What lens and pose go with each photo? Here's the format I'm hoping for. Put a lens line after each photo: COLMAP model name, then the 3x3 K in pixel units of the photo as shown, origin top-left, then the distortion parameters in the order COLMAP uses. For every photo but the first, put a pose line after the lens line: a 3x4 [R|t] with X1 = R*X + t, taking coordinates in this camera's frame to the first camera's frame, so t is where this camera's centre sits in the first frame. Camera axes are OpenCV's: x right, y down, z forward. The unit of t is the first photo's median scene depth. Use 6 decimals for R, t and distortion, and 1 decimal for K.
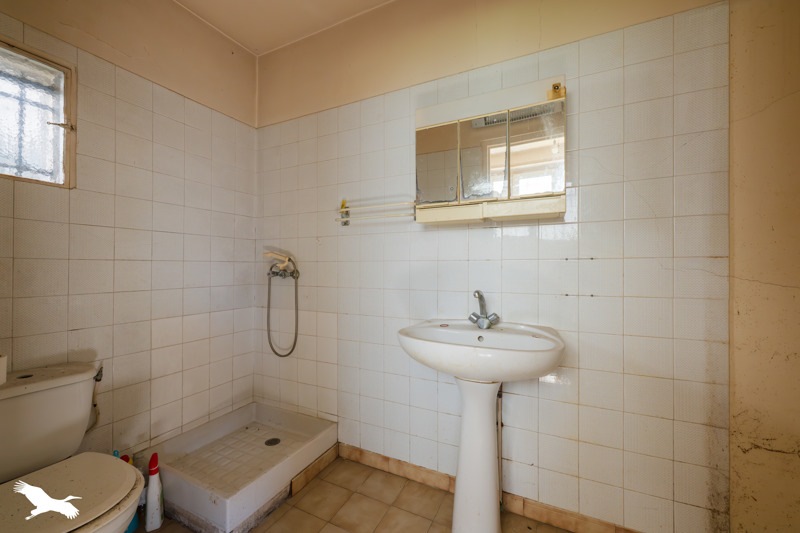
lens RADIAL K [[317.2, 0, 404.6], [0, 317.2, 266.6], [0, 0, 1]] dist [0.001980, -0.000076]
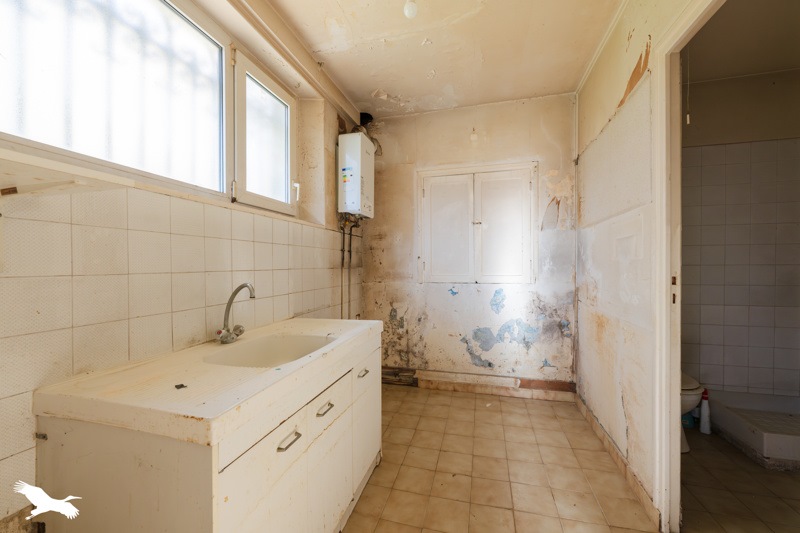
lens RADIAL K [[317.2, 0, 404.8], [0, 317.2, 268.7], [0, 0, 1]] dist [0.001980, -0.000076]
pose [[0.195421, 0.004416, -0.980709, 0.478213], [0.002428, 0.999985, 0.004987, -0.017333], [0.980716, -0.003356, 0.195408, -0.786185]]
